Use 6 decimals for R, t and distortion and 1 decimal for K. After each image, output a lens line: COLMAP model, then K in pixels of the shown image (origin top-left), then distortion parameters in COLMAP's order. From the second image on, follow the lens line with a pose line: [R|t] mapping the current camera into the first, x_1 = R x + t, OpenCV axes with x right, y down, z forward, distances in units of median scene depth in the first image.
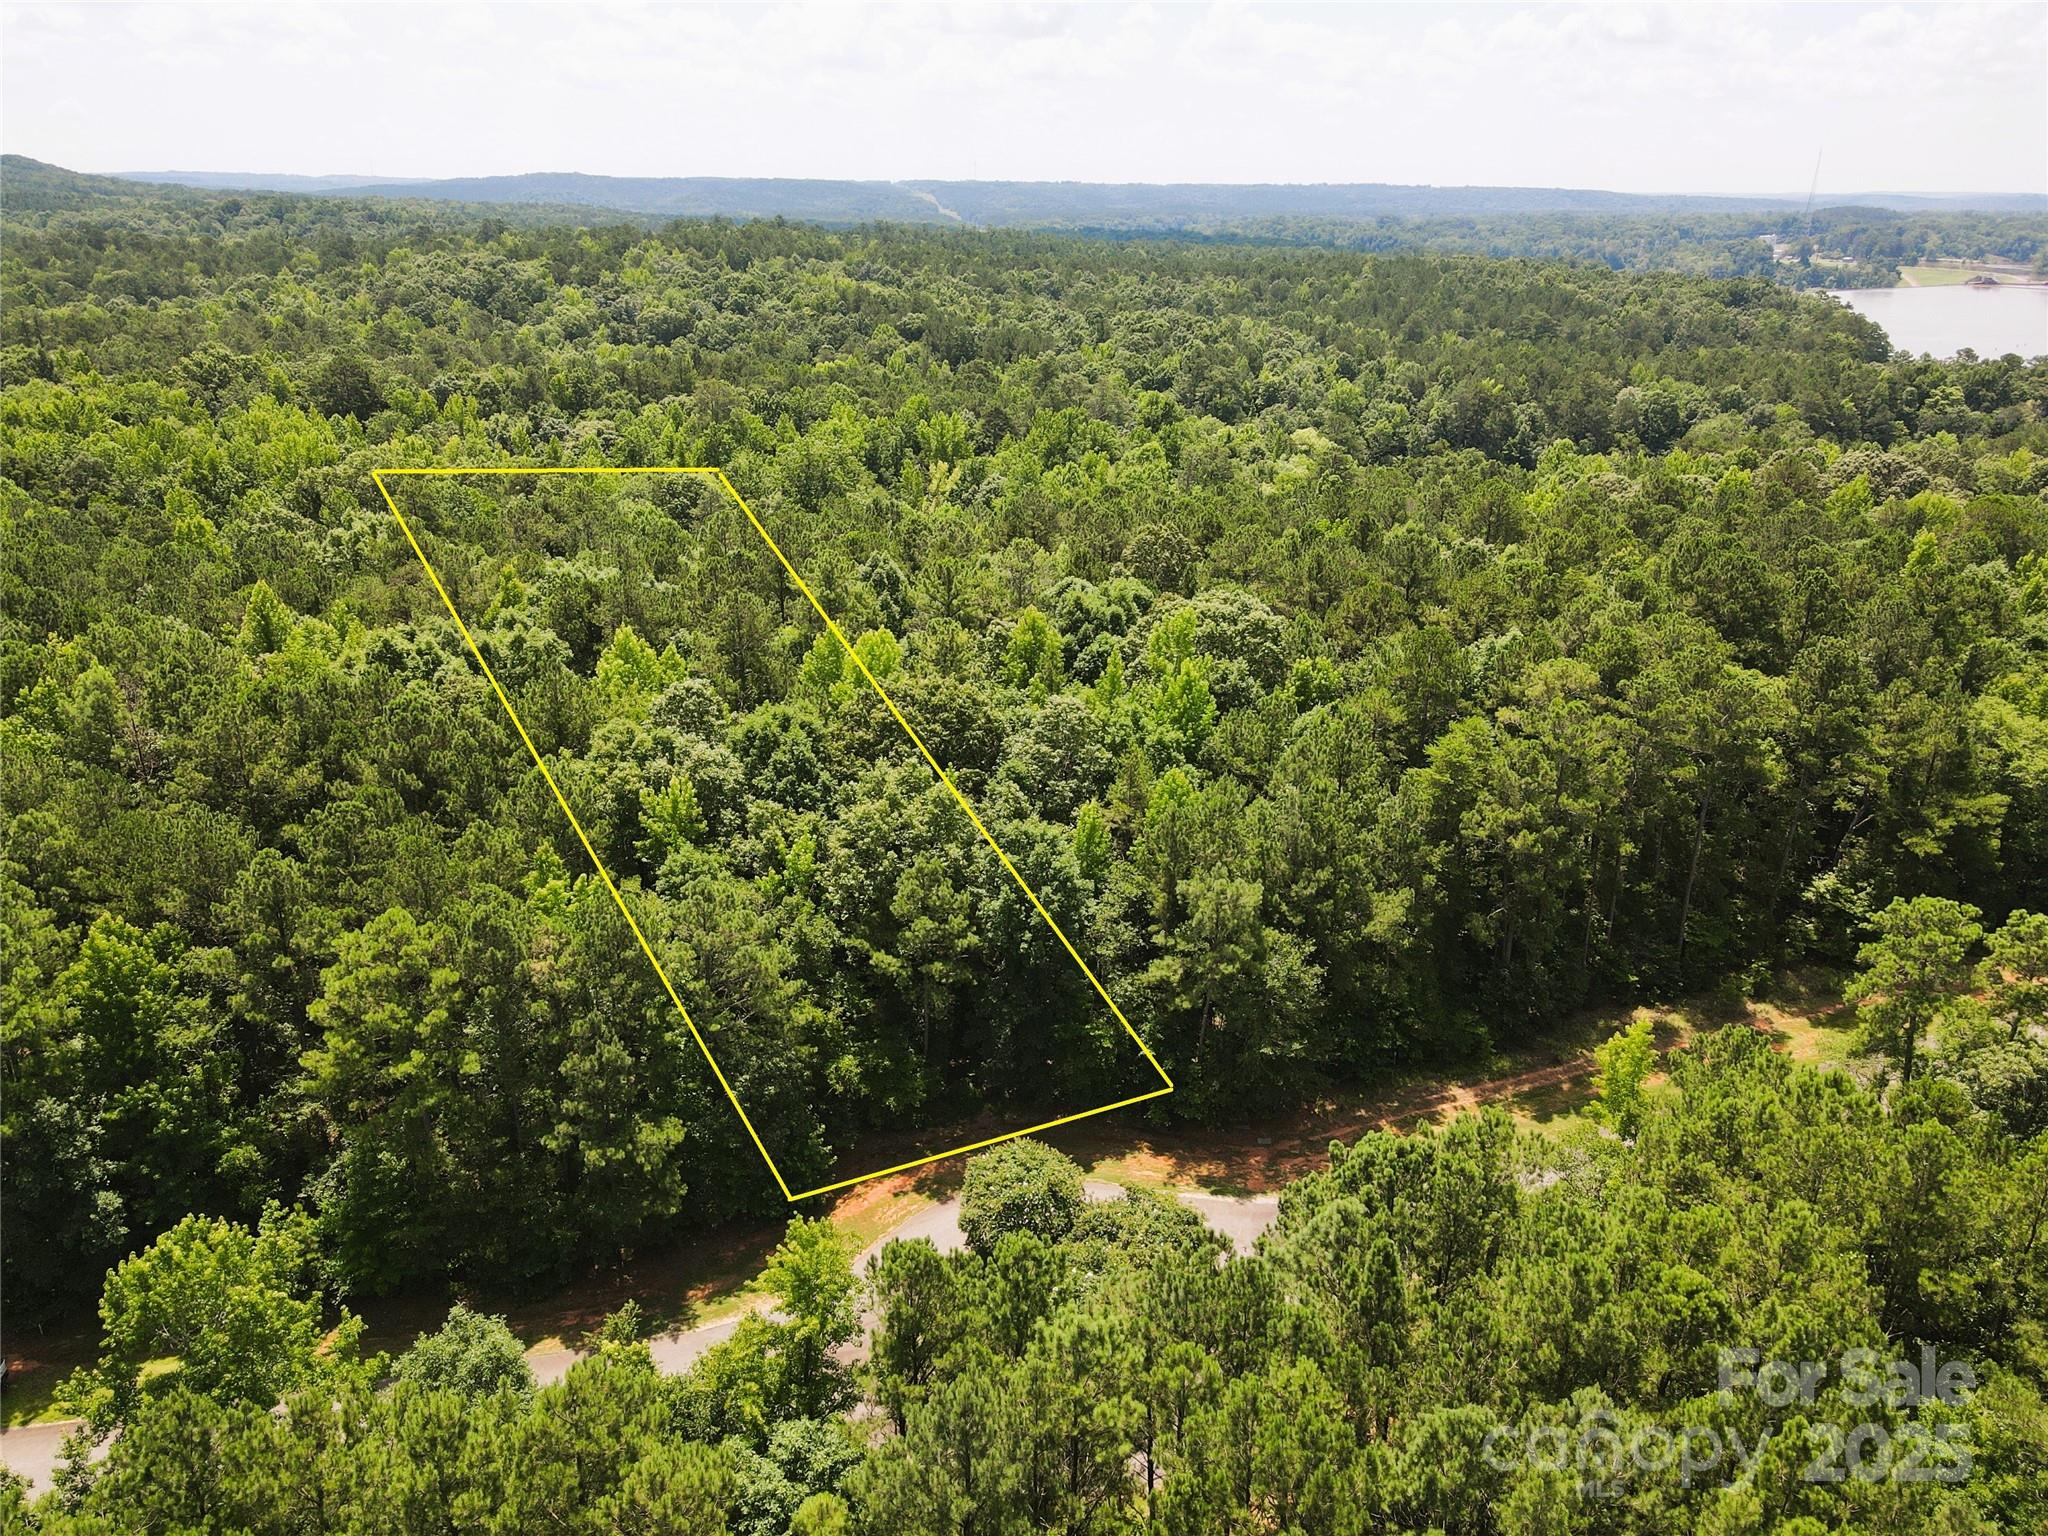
lens RADIAL K [[1490.8, 0, 1015.1], [0, 1490.8, 755.8], [0, 0, 1]] dist [0.007015, 0.014478]
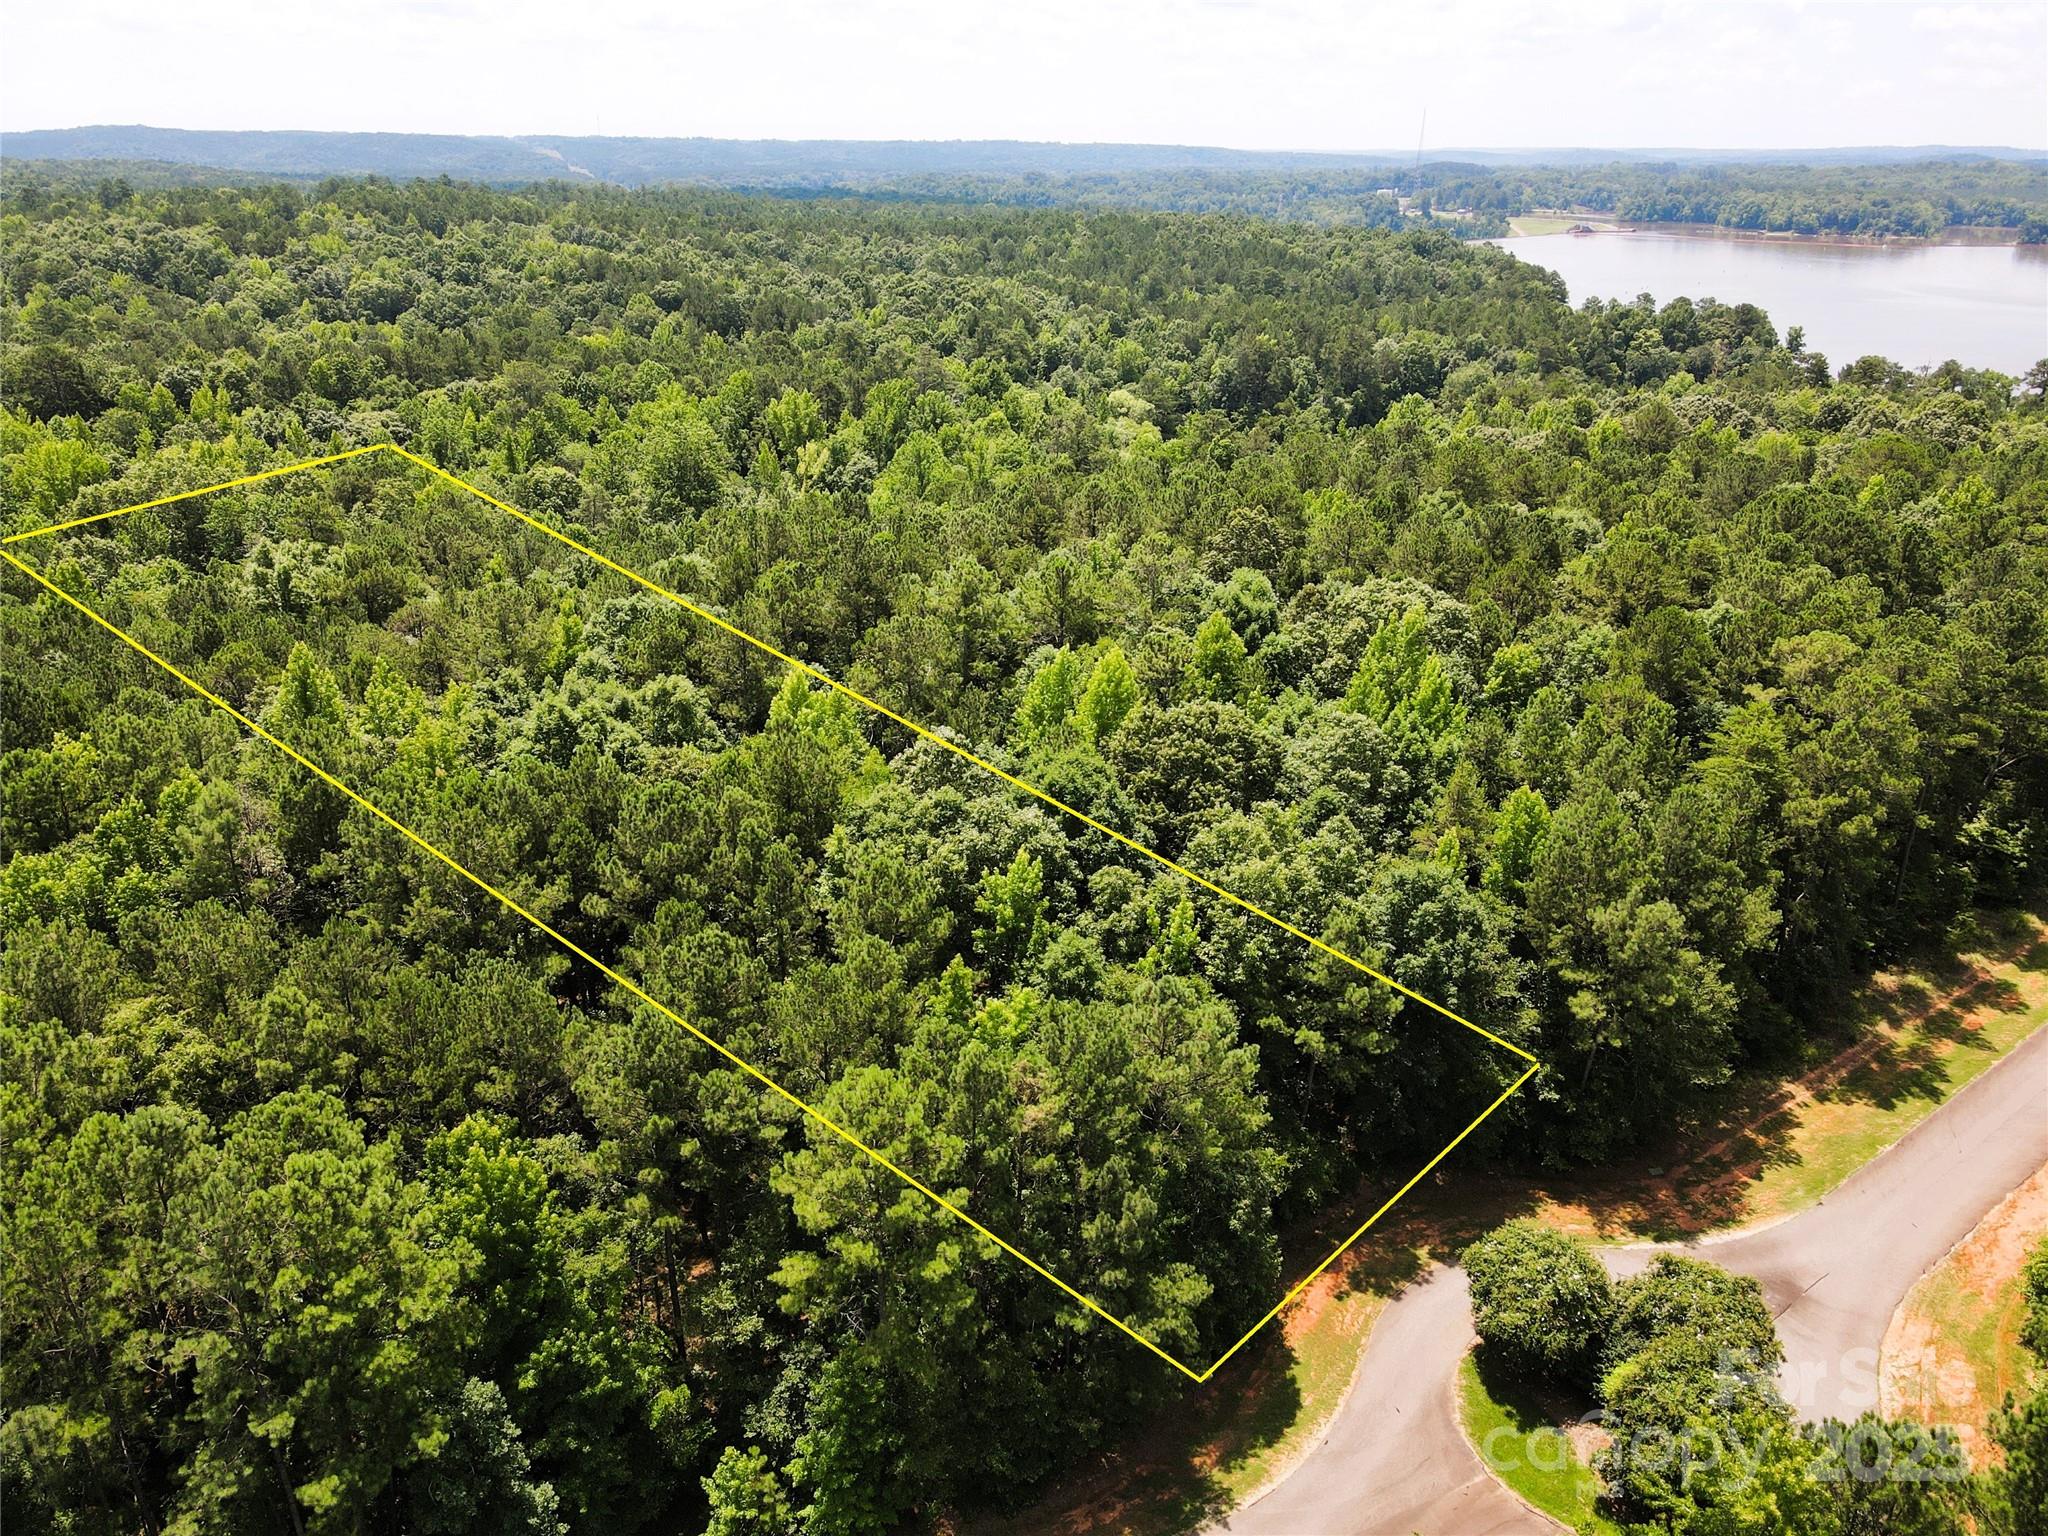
lens RADIAL K [[1494.5, 0, 1023.4], [0, 1494.5, 752.2], [0, 0, 1]] dist [0.025642, -0.005402]
pose [[0.973257, -0.088200, 0.212111, -0.133673], [0.083643, 0.996033, 0.030382, -0.022302], [-0.213949, -0.011827, 0.976773, 0.055292]]
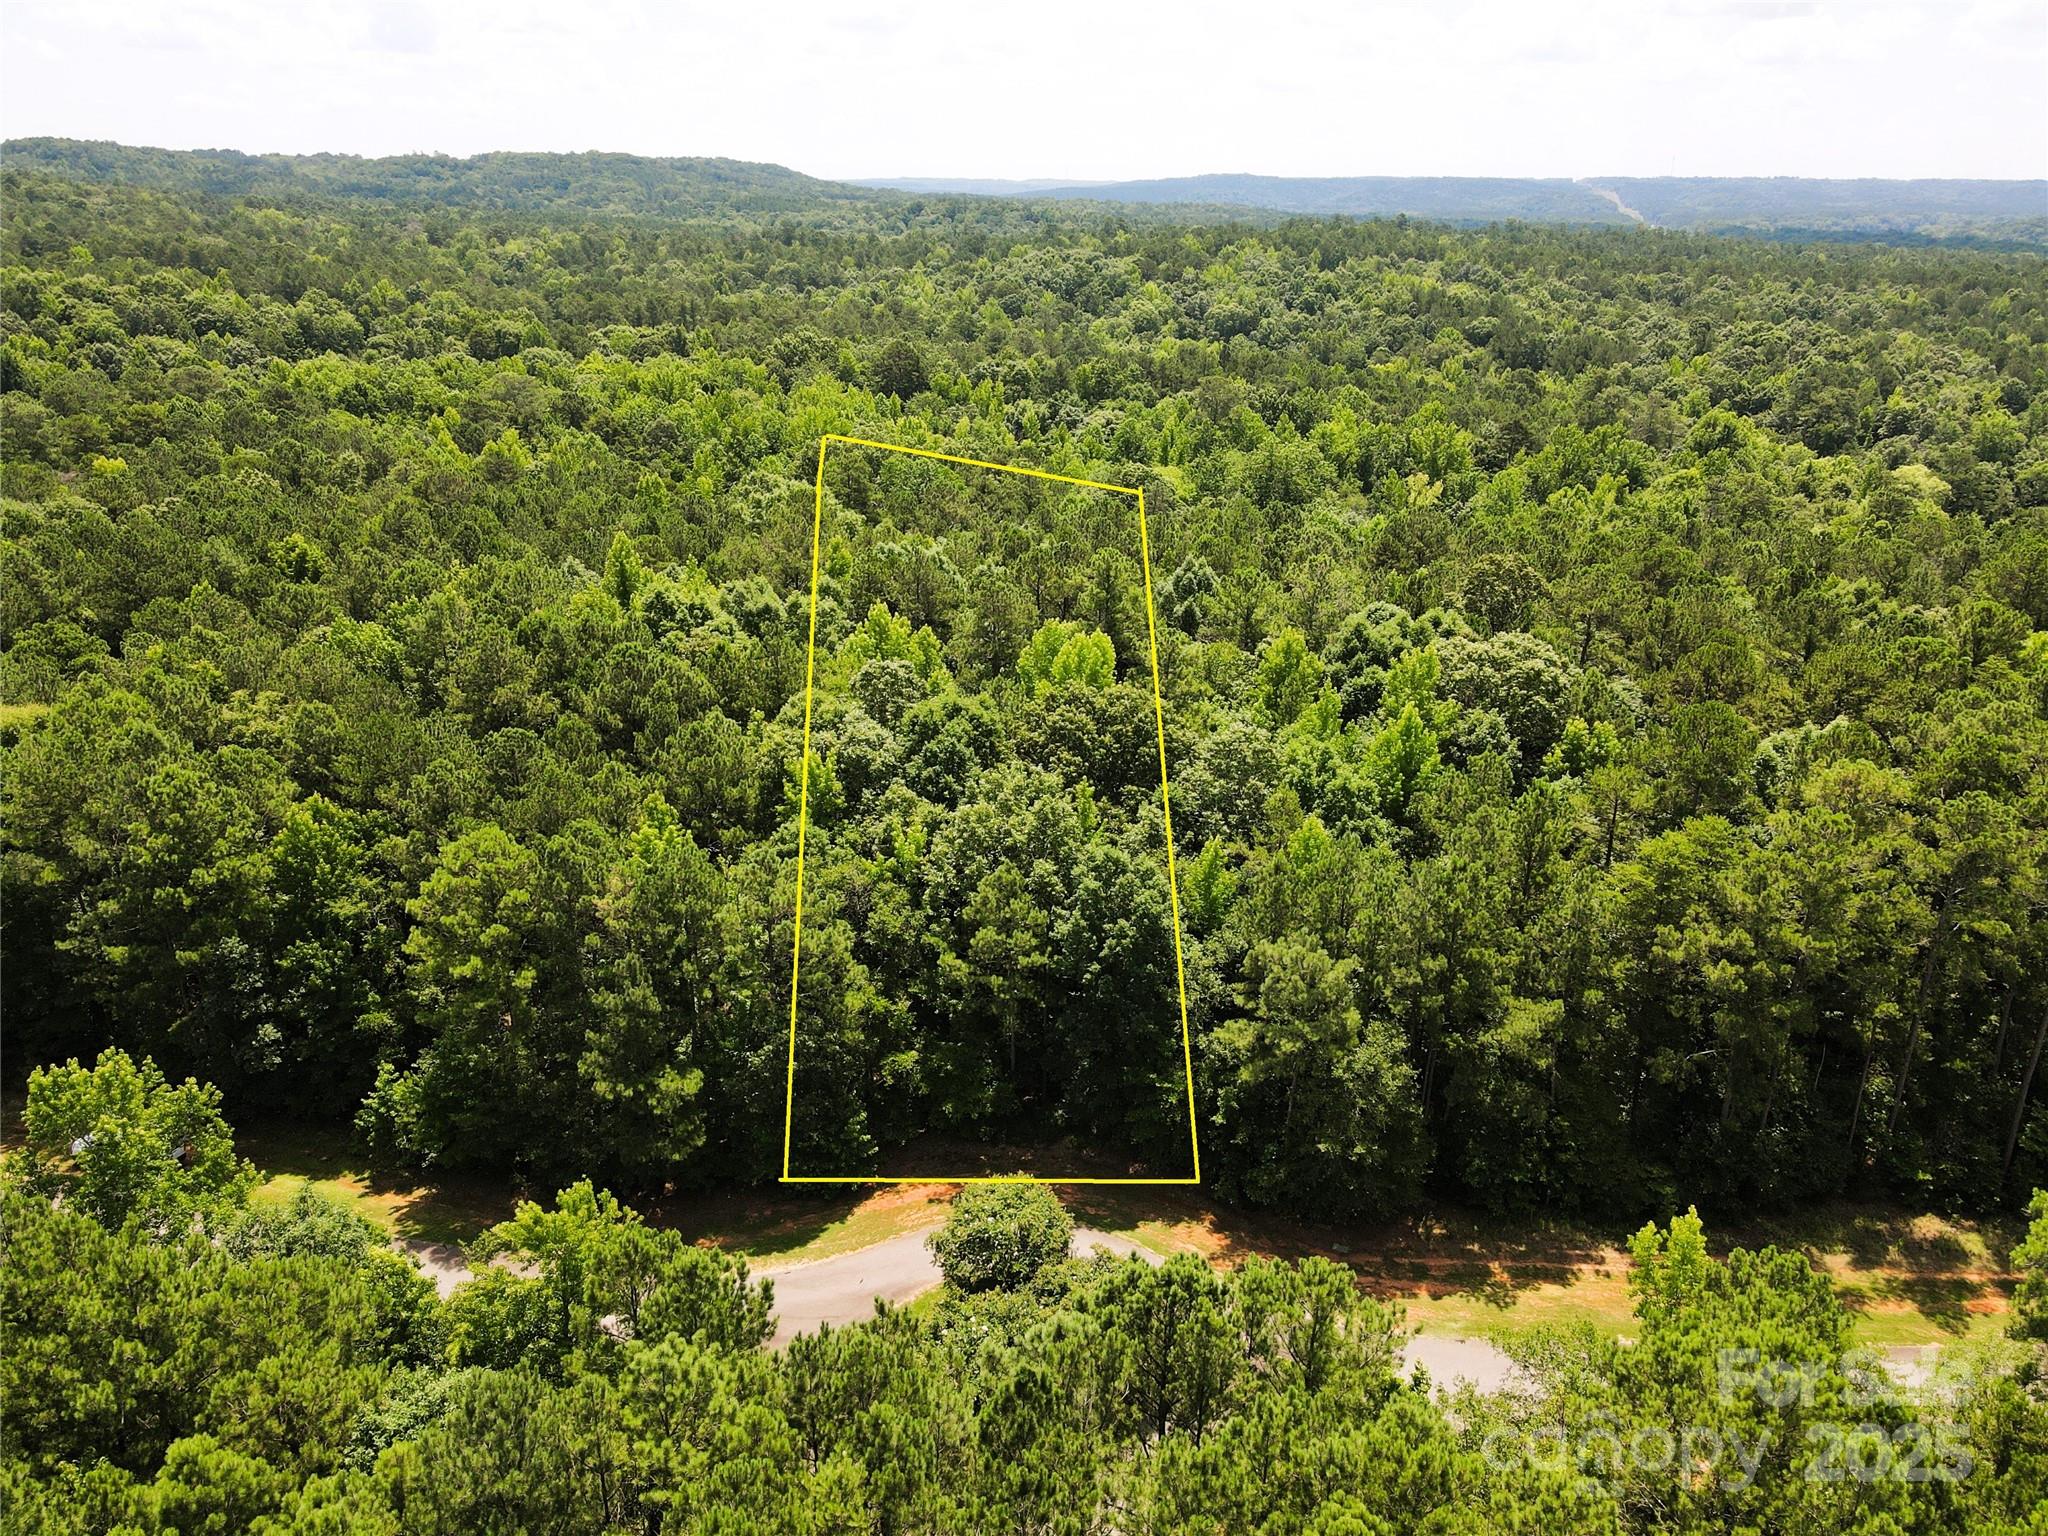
lens RADIAL K [[1490.8, 0, 1015.1], [0, 1490.8, 755.8], [0, 0, 1]] dist [0.007015, 0.014478]
pose [[0.915826, 0.140888, -0.376049, 0.094464], [-0.140860, 0.989641, 0.027723, -0.009750], [0.376059, 0.027581, 0.926185, 0.032332]]
